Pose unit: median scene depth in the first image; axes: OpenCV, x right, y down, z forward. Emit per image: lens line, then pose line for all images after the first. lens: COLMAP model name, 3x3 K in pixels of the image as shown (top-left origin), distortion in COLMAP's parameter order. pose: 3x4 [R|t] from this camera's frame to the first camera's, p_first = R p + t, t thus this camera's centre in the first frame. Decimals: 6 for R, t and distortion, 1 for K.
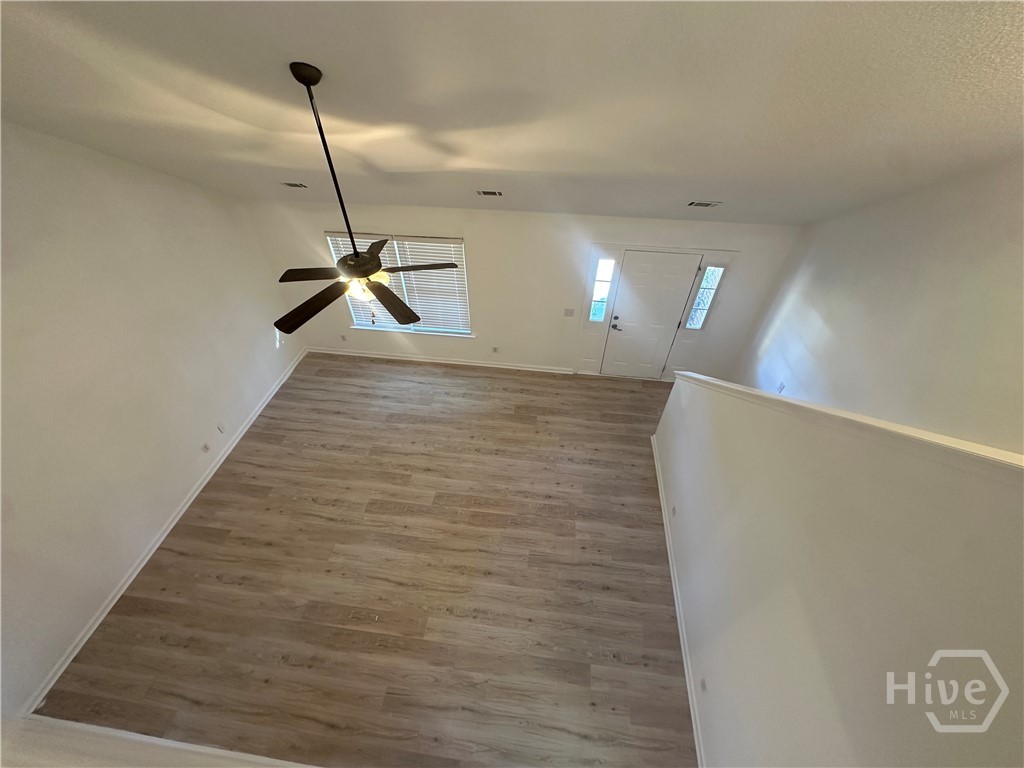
lens RADIAL K [[408.4, 0, 514.2], [0, 408.4, 387.4], [0, 0, 1]] dist [-0.003533, 0.000225]
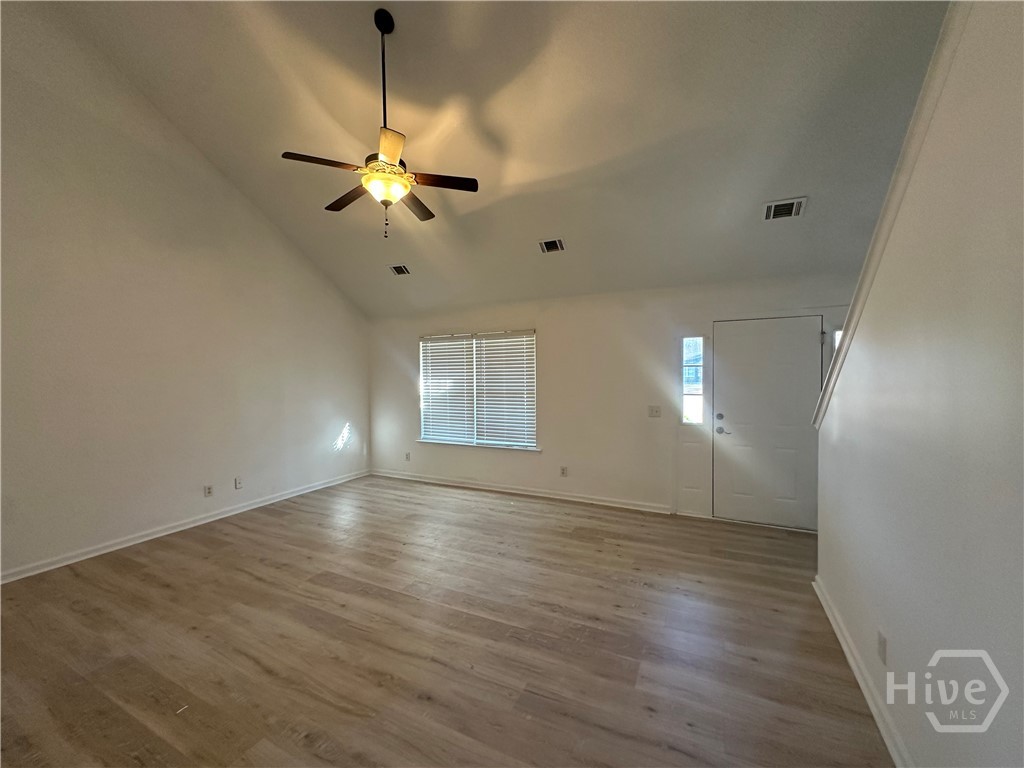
lens RADIAL K [[408.4, 0, 511.8], [0, 408.4, 384.1], [0, 0, 1]] dist [-0.003533, 0.000225]
pose [[0.943758, -0.003806, -0.330614, 0.150353], [-0.221288, 0.735692, -0.640148, 0.386227], [0.245666, 0.677305, 0.693473, 0.380185]]
